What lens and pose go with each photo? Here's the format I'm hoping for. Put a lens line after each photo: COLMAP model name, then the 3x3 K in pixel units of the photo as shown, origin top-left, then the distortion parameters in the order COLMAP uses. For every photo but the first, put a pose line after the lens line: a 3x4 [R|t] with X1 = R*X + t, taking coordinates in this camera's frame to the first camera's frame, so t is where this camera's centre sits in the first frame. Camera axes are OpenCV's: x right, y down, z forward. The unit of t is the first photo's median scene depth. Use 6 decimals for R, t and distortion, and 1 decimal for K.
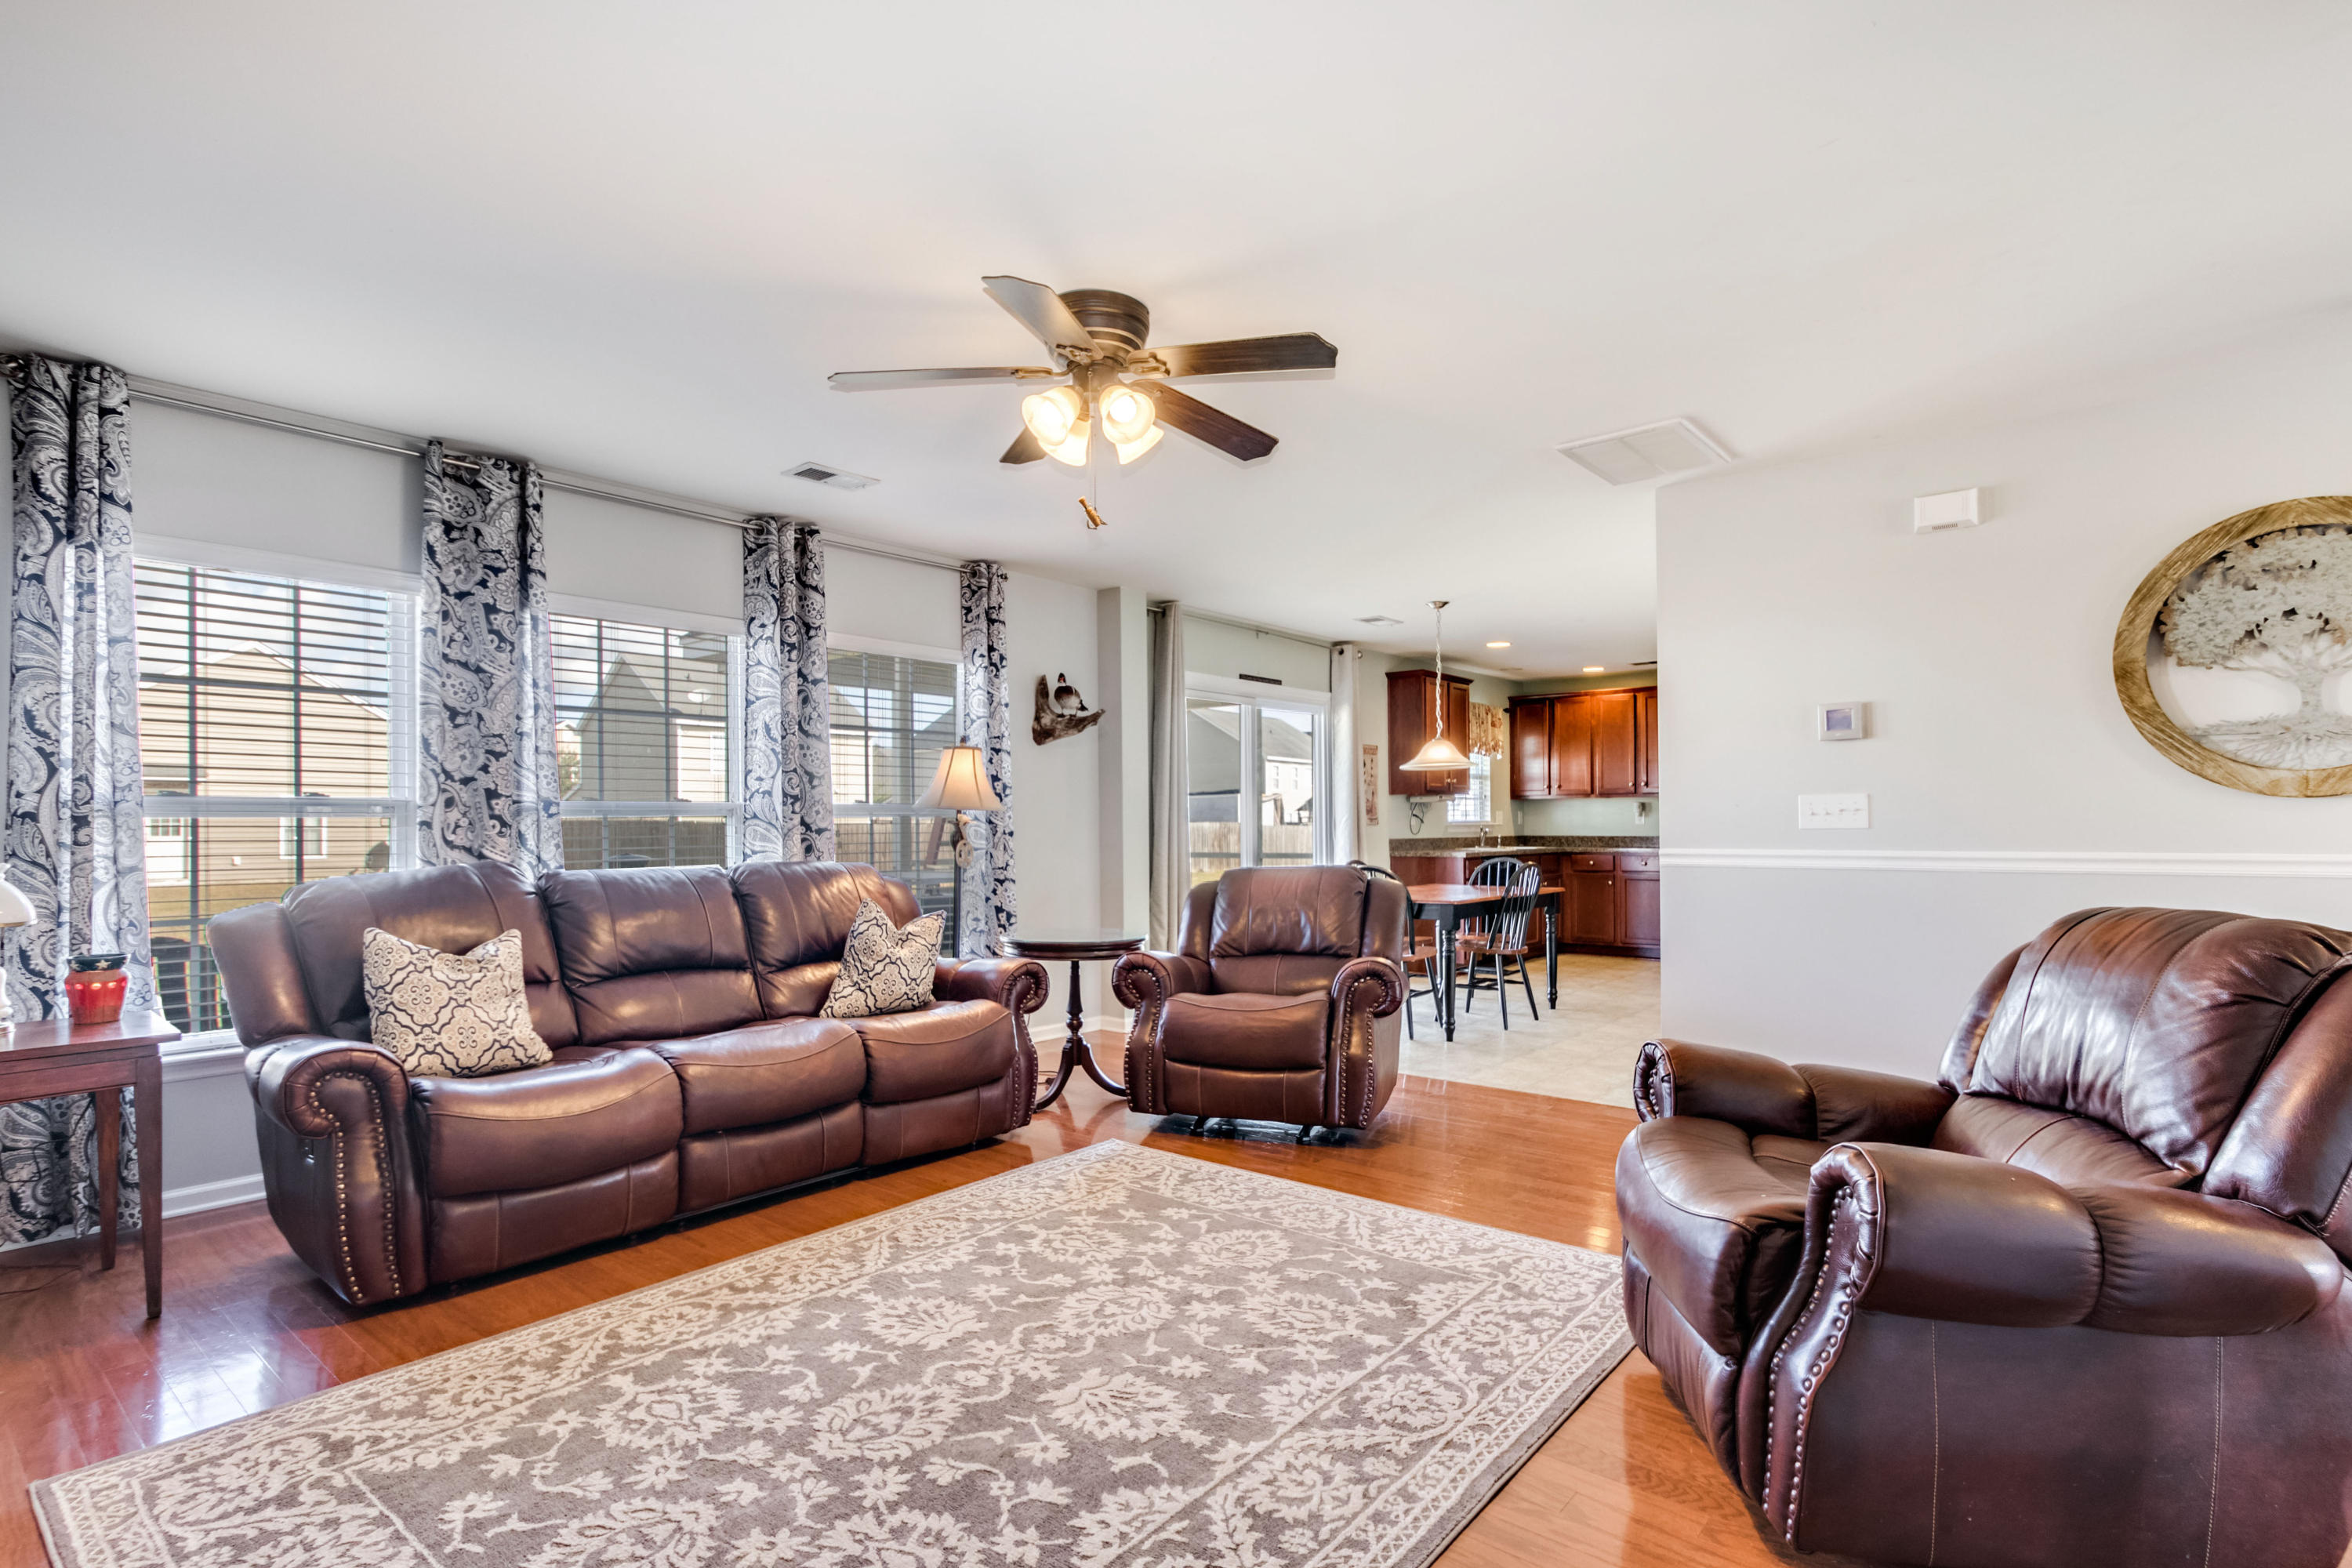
lens RADIAL K [[1133.5, 0, 1186.4], [0, 1133.5, 813.2], [0, 0, 1]] dist [0.003584, 0.000406]
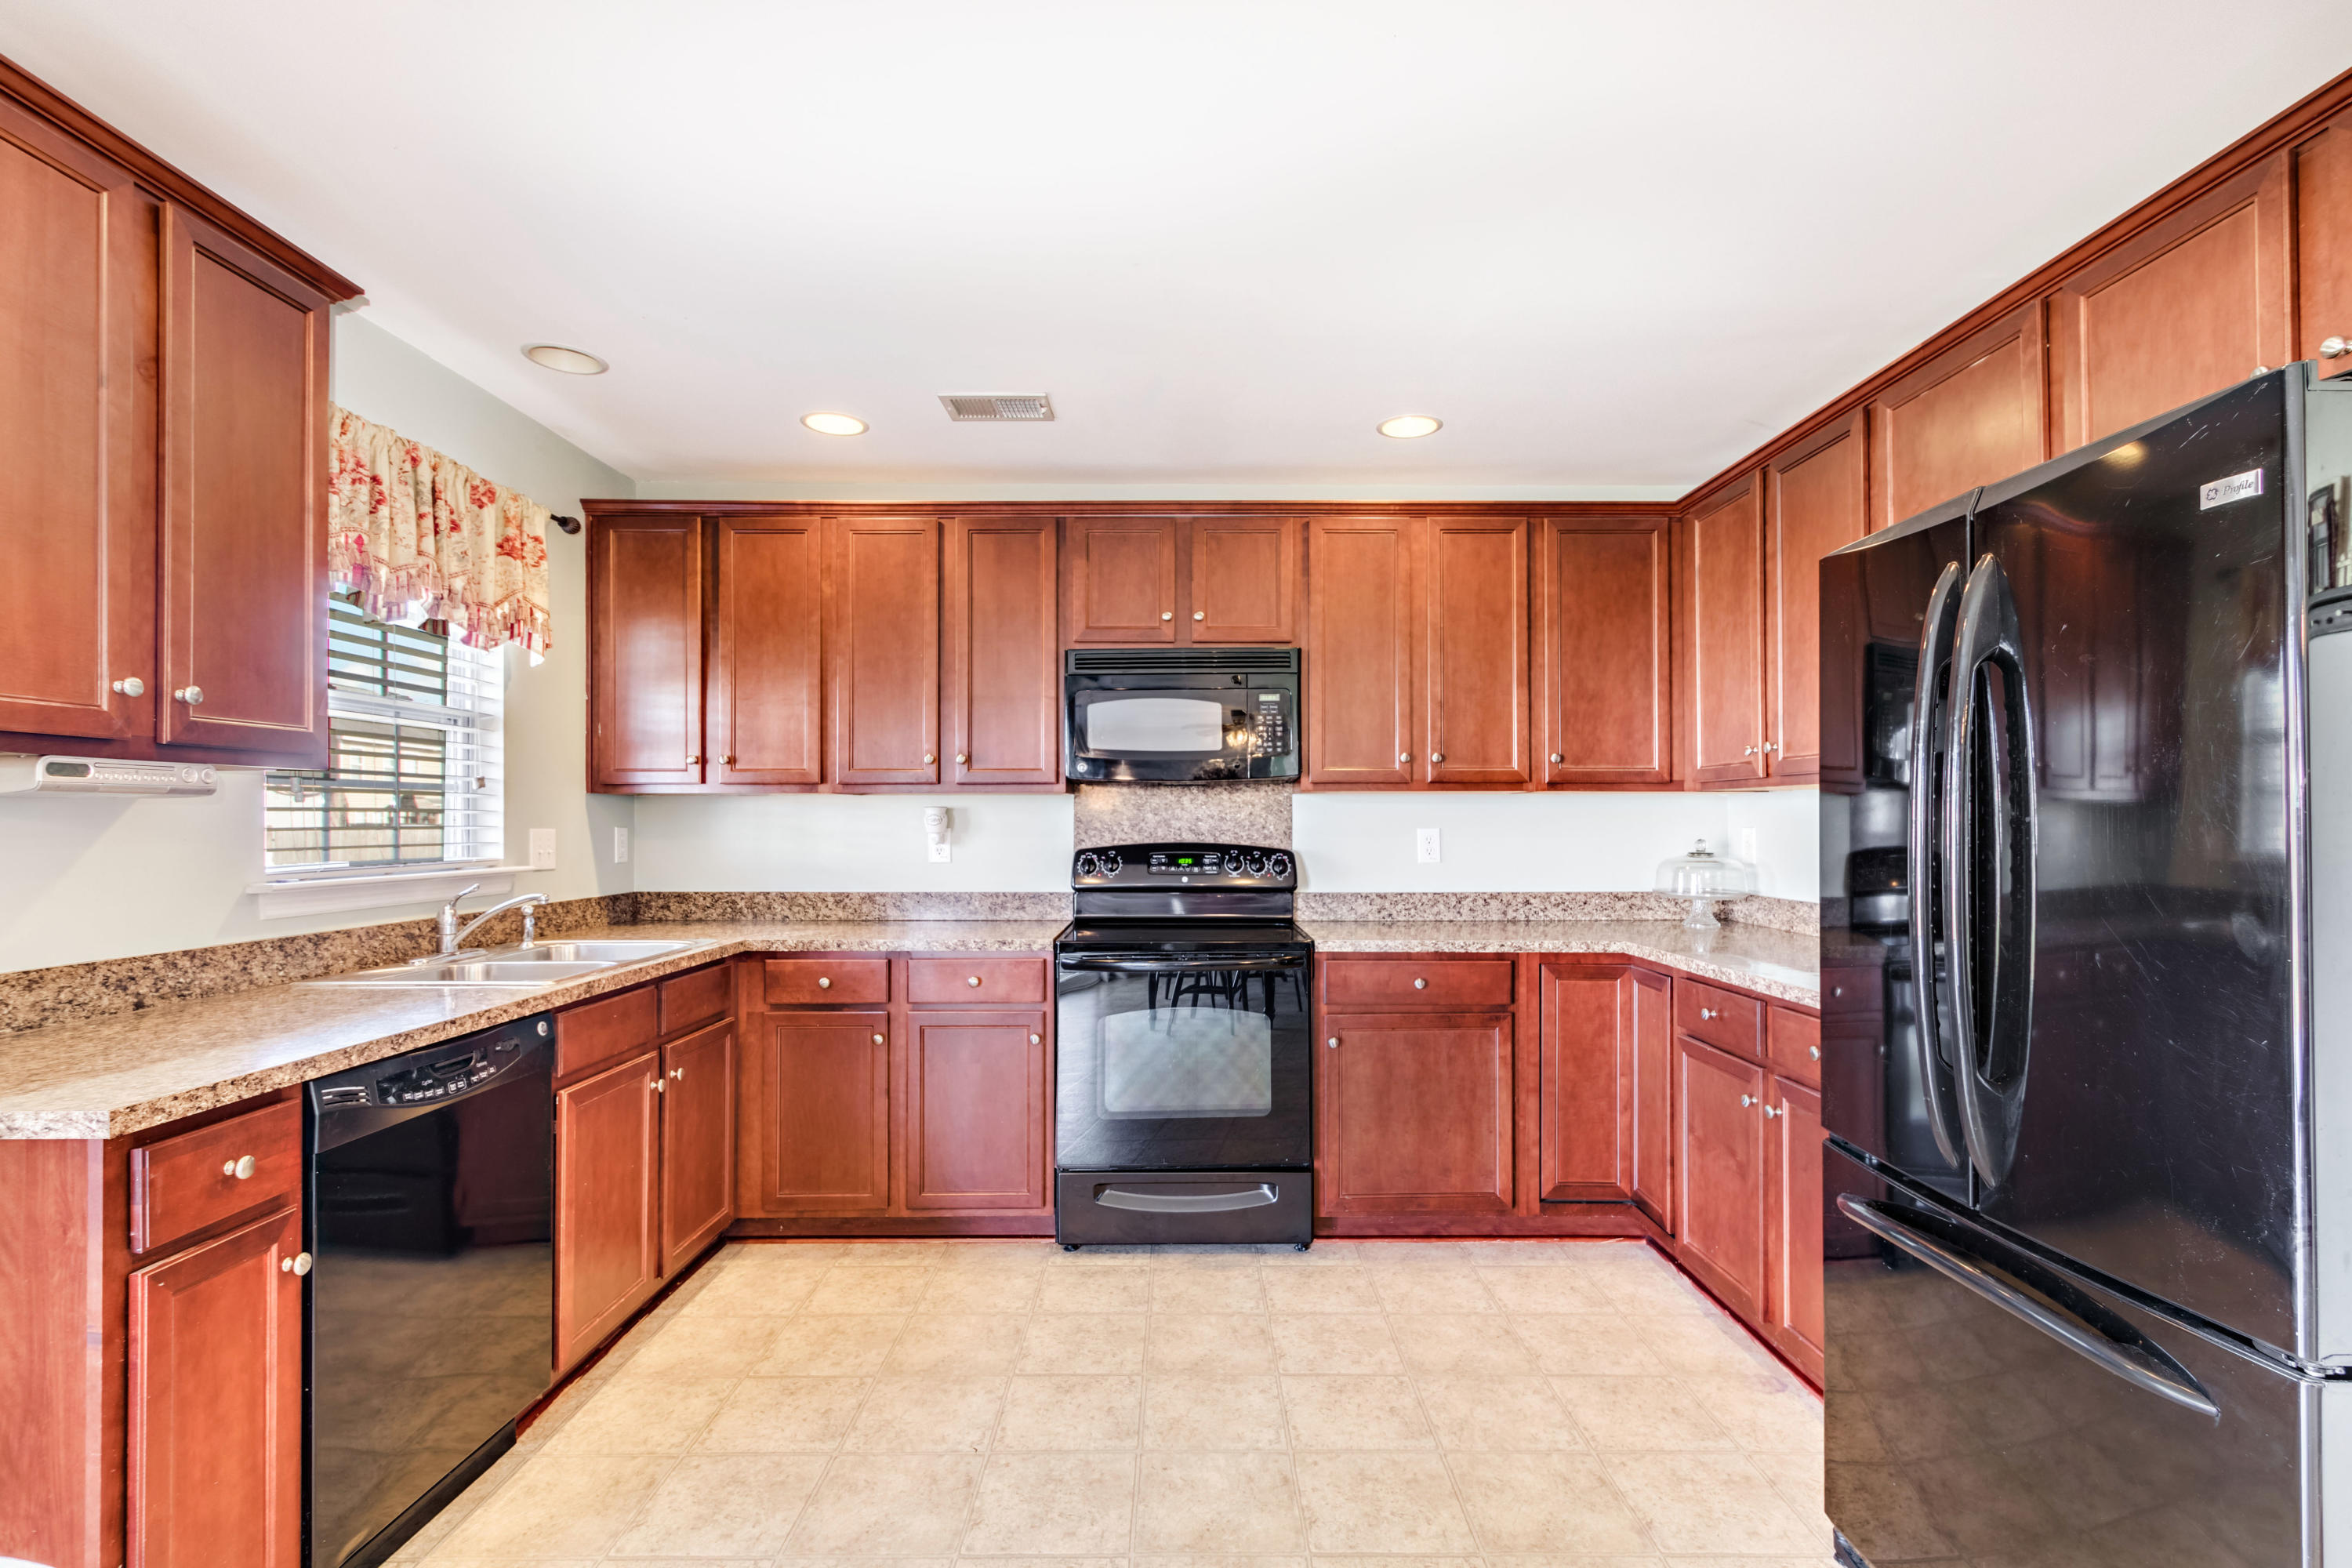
lens RADIAL K [[1084.4, 0, 1188.8], [0, 1084.4, 815.4], [0, 0, 1]] dist [0.002825, -0.000305]
pose [[0.759942, 0.007356, 0.649949, 0.220264], [-0.009556, 0.999954, -0.000145, -0.007471], [-0.649921, -0.006100, 0.759977, 0.657831]]
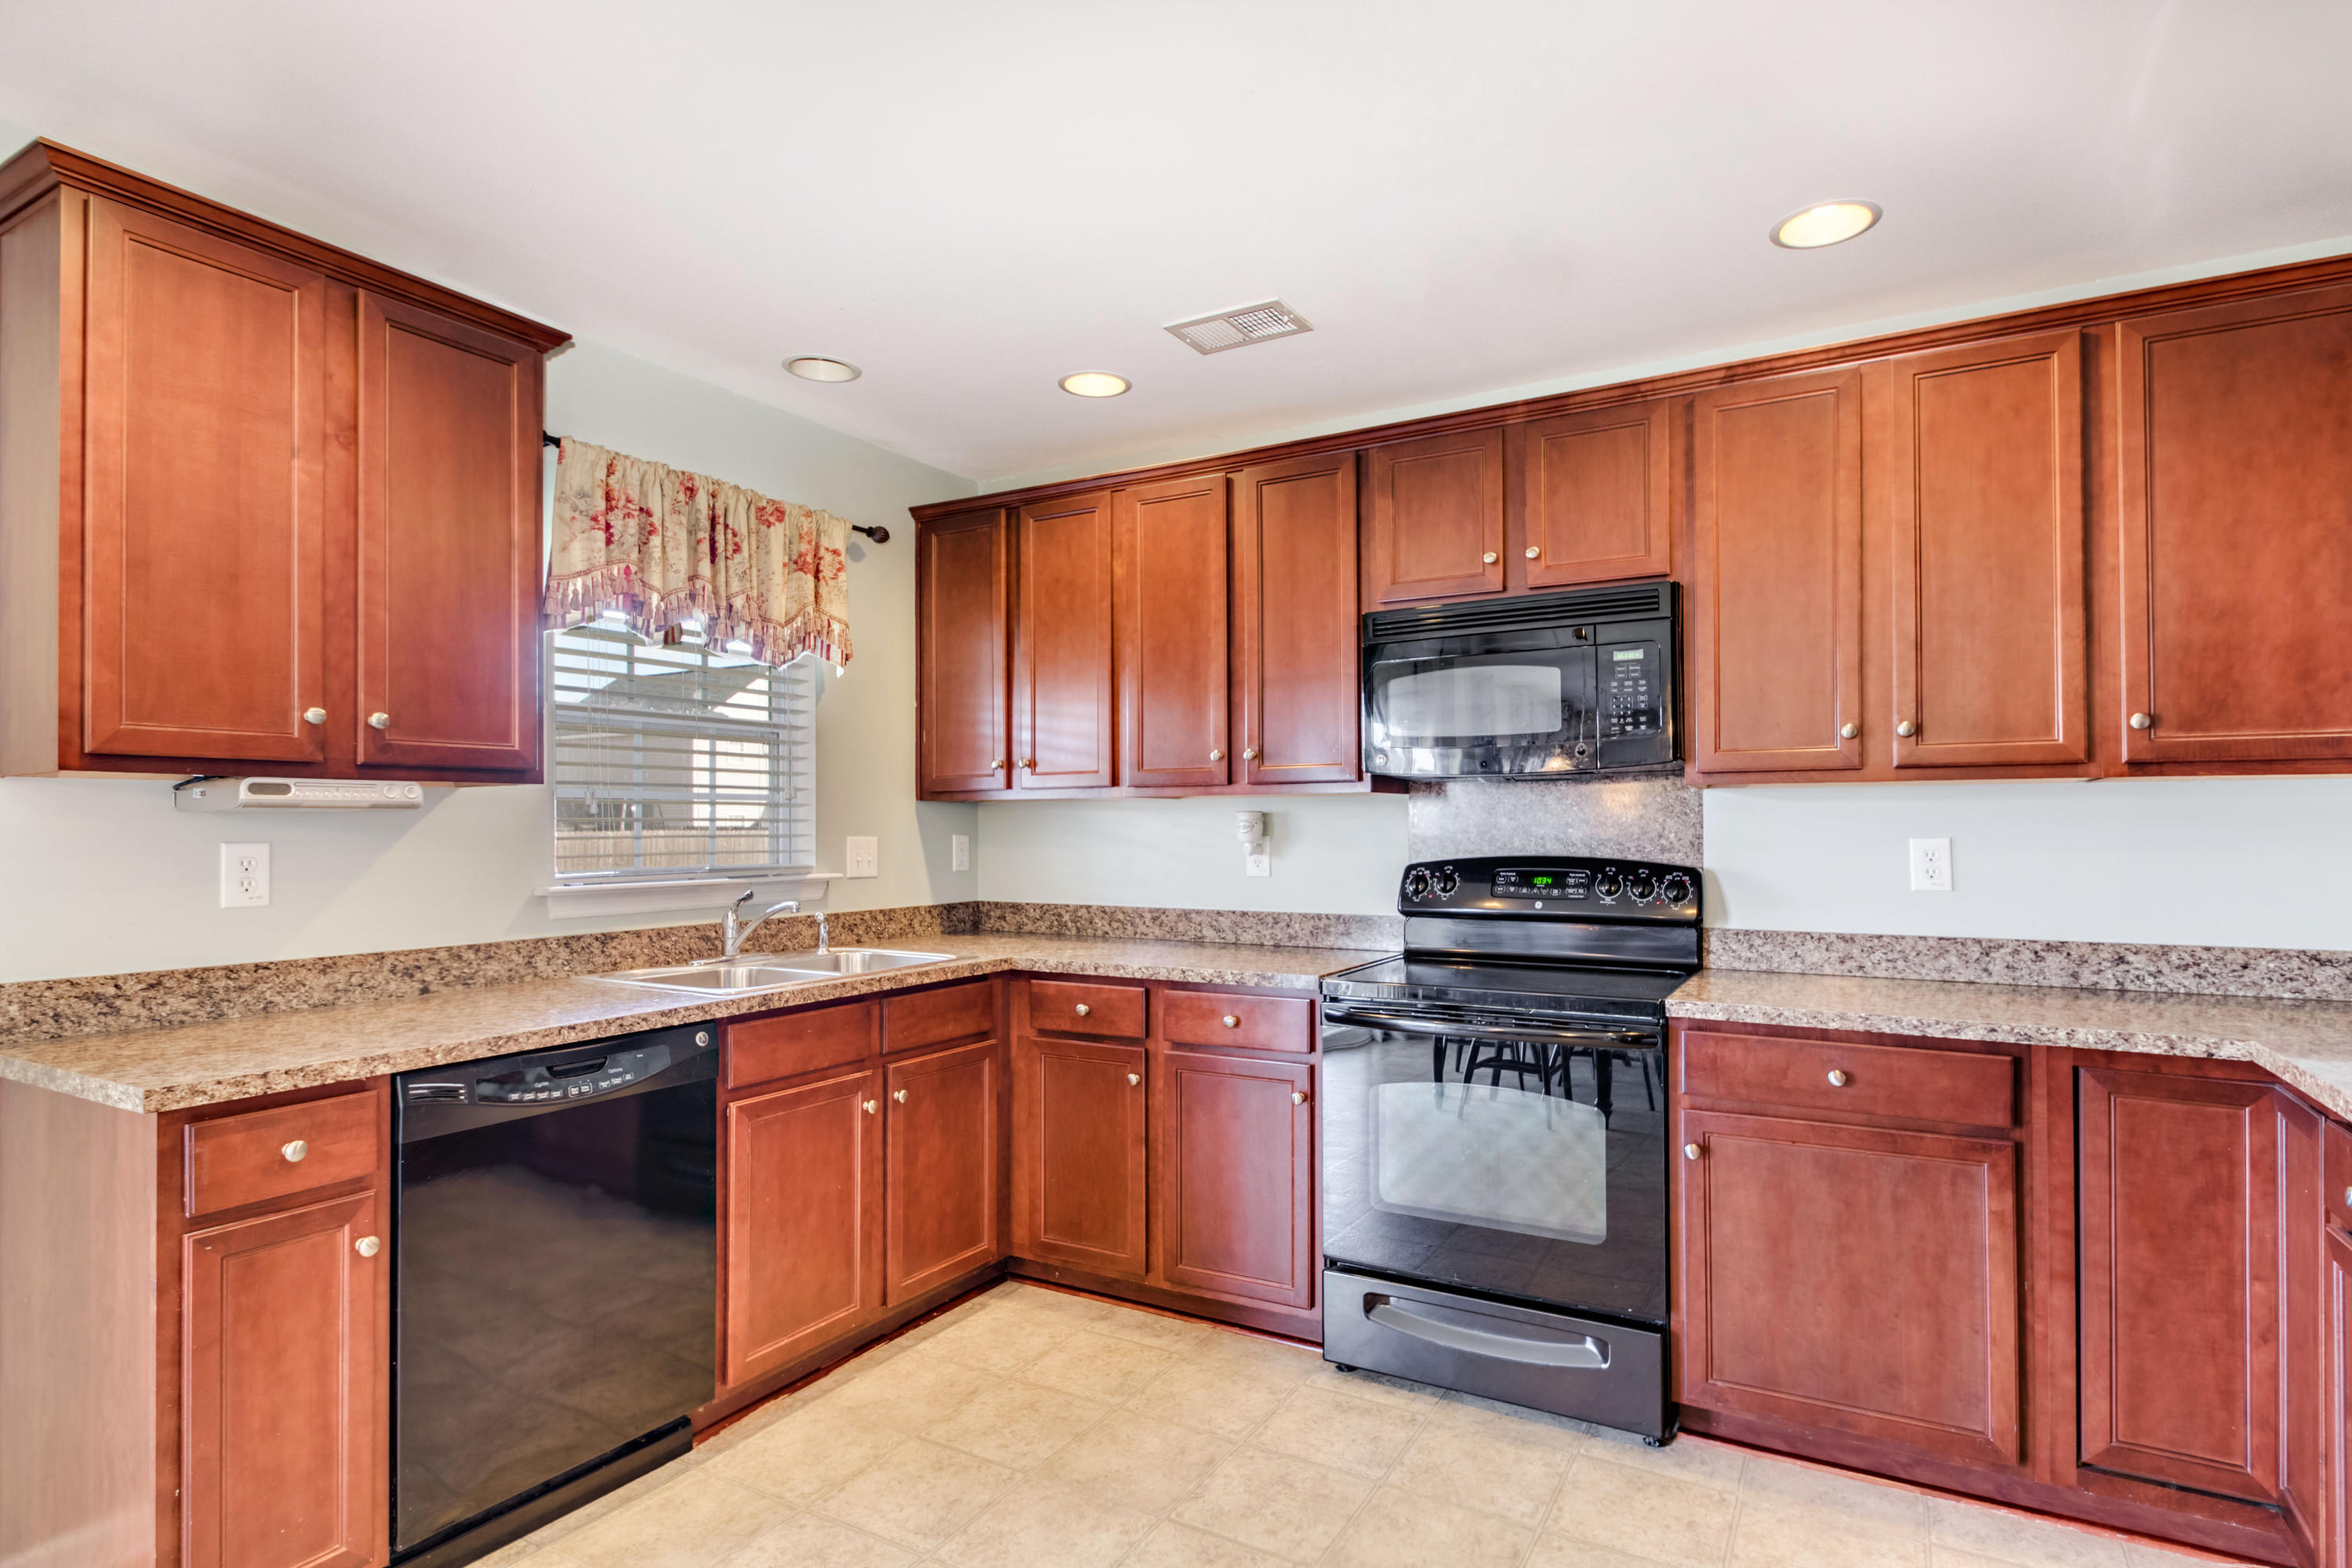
lens RADIAL K [[1201.0, 0, 1192.9], [0, 1201.0, 814.5], [0, 0, 1]] dist [0.002221, -0.000306]
pose [[0.983013, 0.002620, 0.183515, 0.316728], [-0.002667, 0.999996, 0.000014, -0.008676], [-0.183515, -0.000503, 0.983017, 0.653478]]
